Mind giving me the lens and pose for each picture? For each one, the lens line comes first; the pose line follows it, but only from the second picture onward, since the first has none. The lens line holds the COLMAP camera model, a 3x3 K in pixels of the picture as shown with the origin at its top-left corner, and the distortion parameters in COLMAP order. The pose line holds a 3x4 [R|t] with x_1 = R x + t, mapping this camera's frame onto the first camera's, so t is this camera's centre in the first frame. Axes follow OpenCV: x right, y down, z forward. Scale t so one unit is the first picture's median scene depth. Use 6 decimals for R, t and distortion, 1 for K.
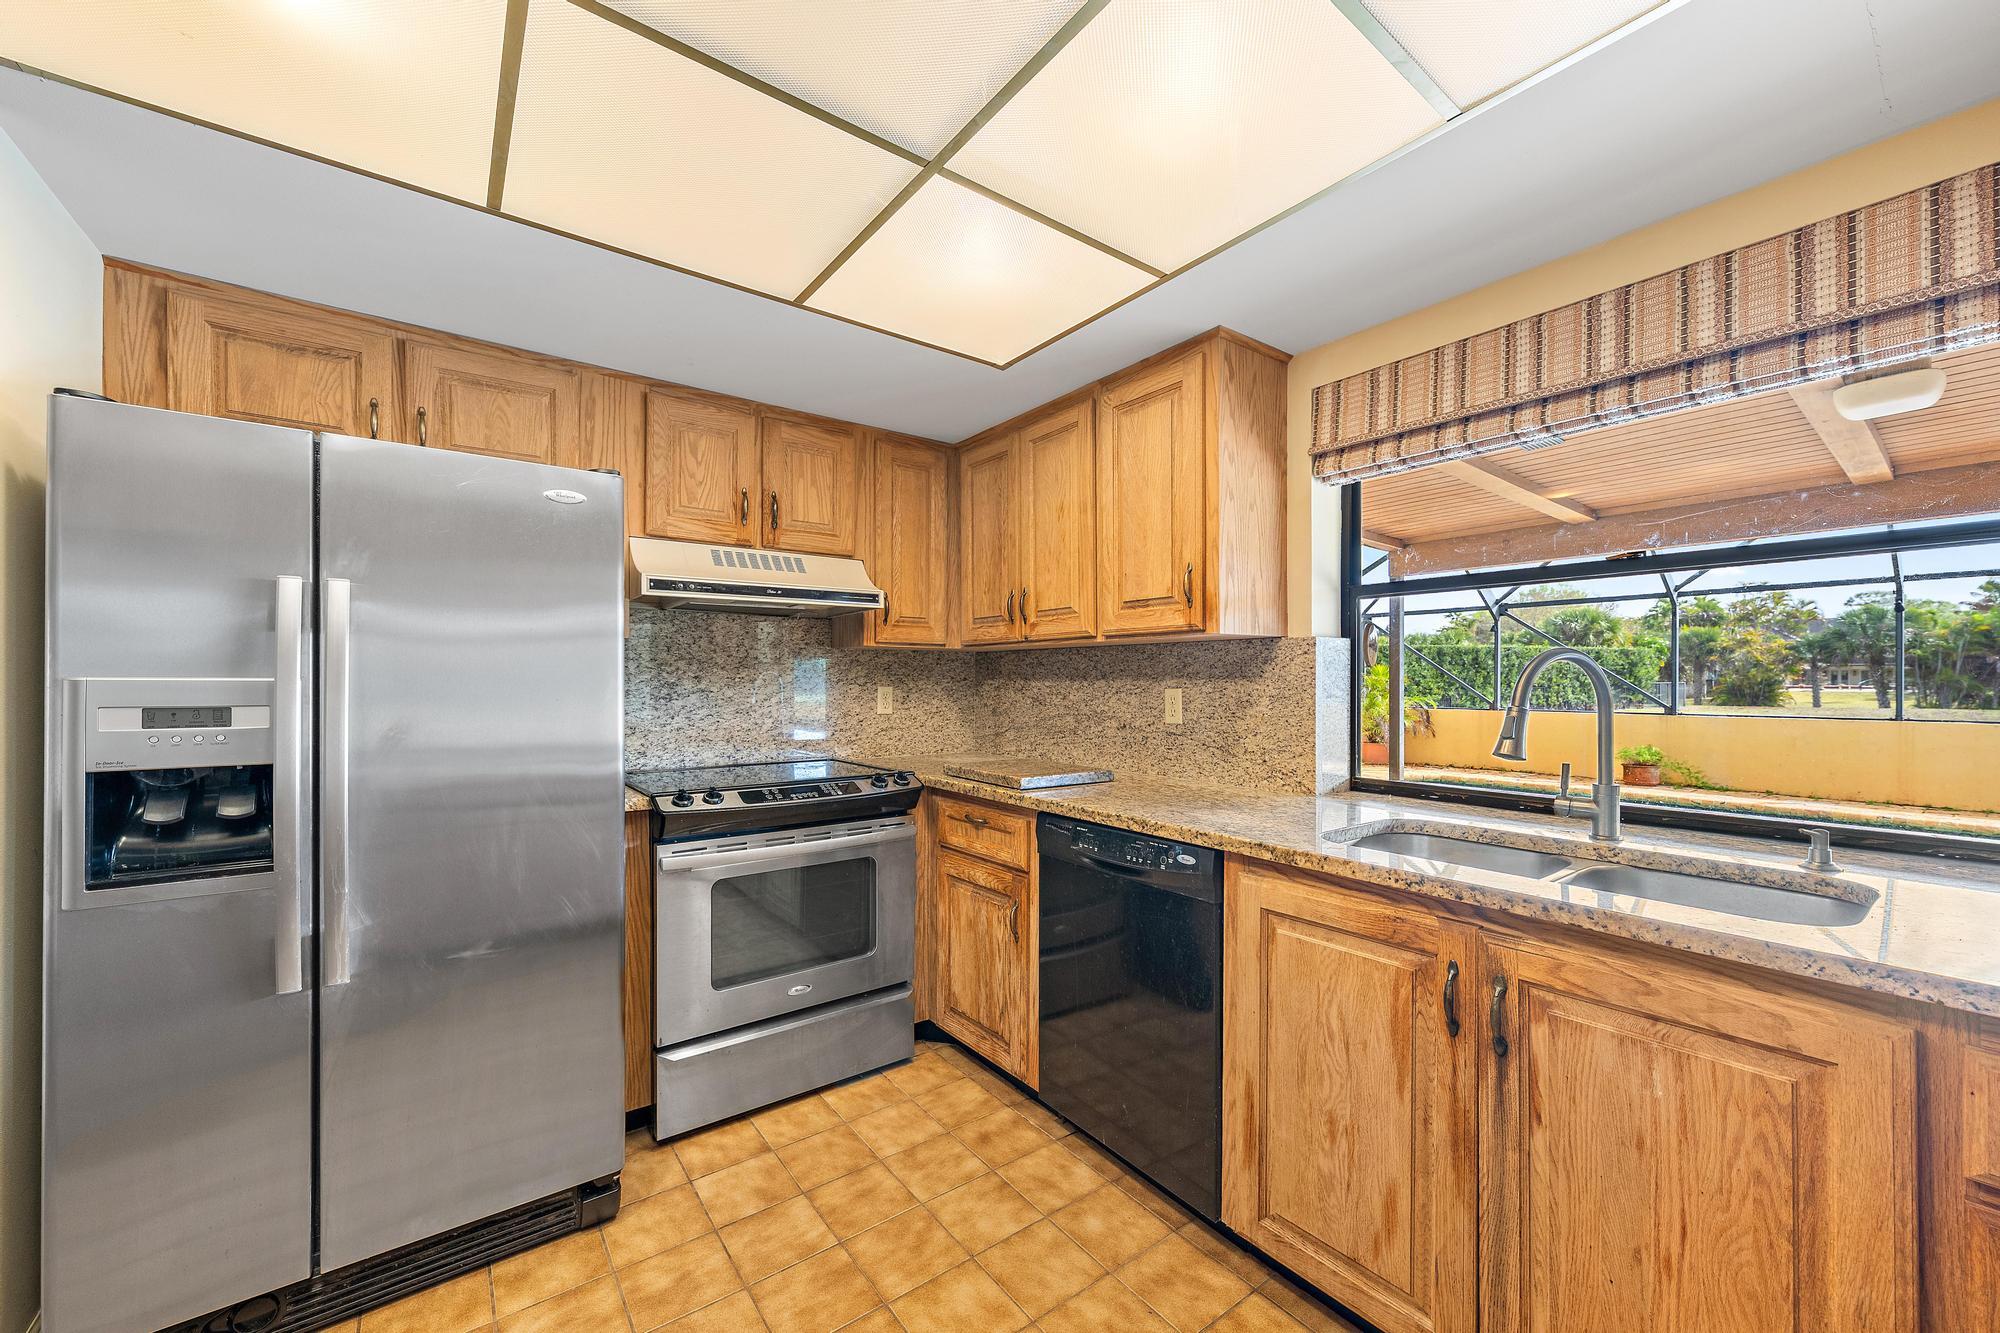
lens RADIAL K [[767.8, 0, 996.1], [0, 767.8, 678.1], [0, 0, 1]] dist [-0.000252, -0.000019]
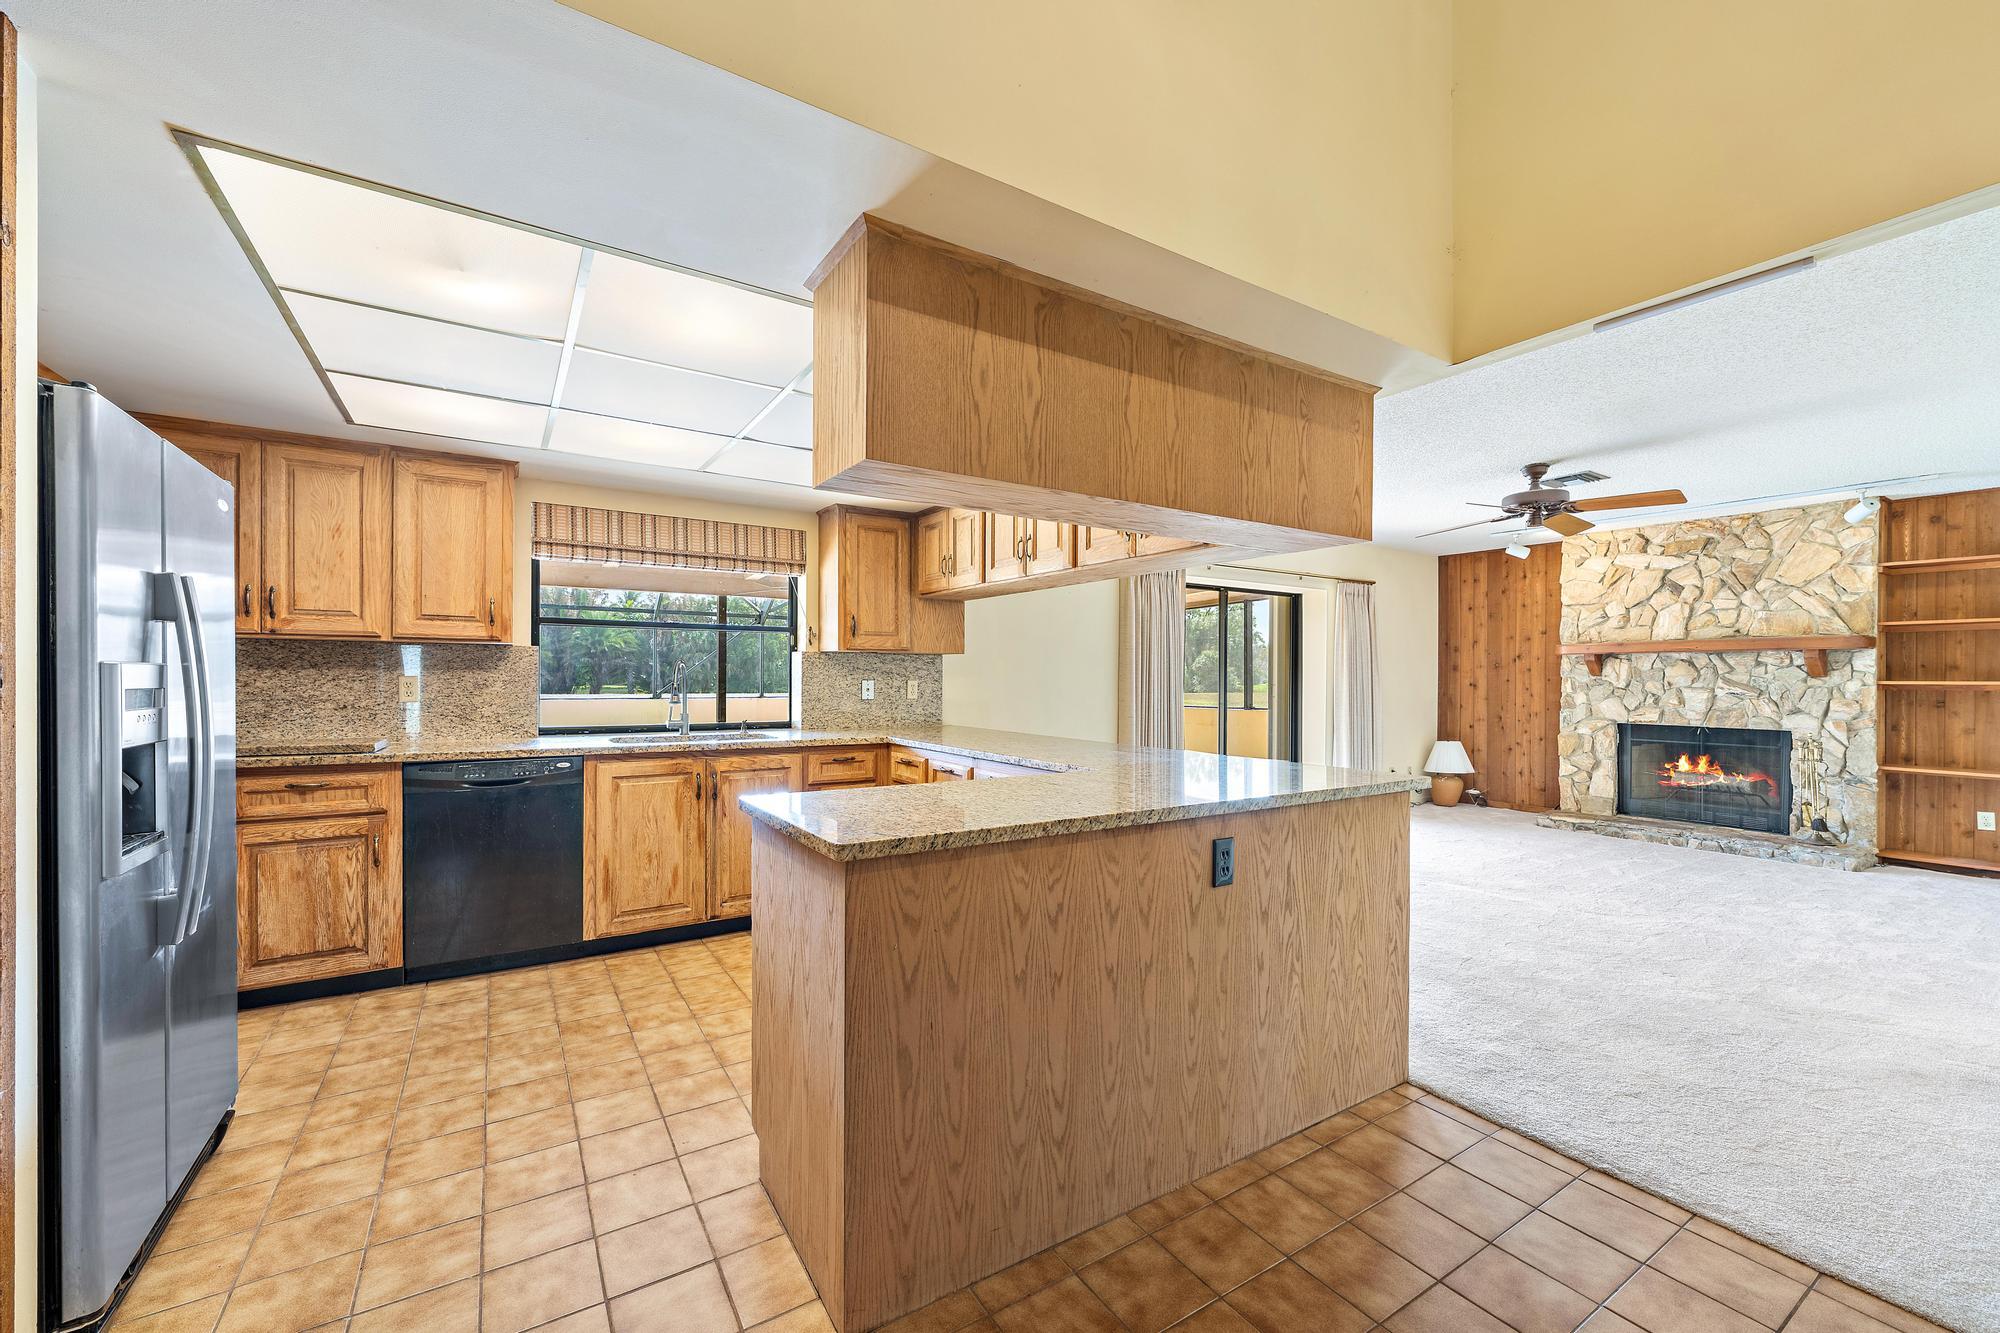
lens RADIAL K [[794.6, 0, 999.3], [0, 794.6, 680.0], [0, 0, 1]] dist [-0.000192, -0.000006]
pose [[0.079356, -0.002221, 0.996844, -1.381381], [-0.009372, 0.999952, 0.002974, 0.007820], [-0.996802, -0.009578, 0.079331, -0.198865]]
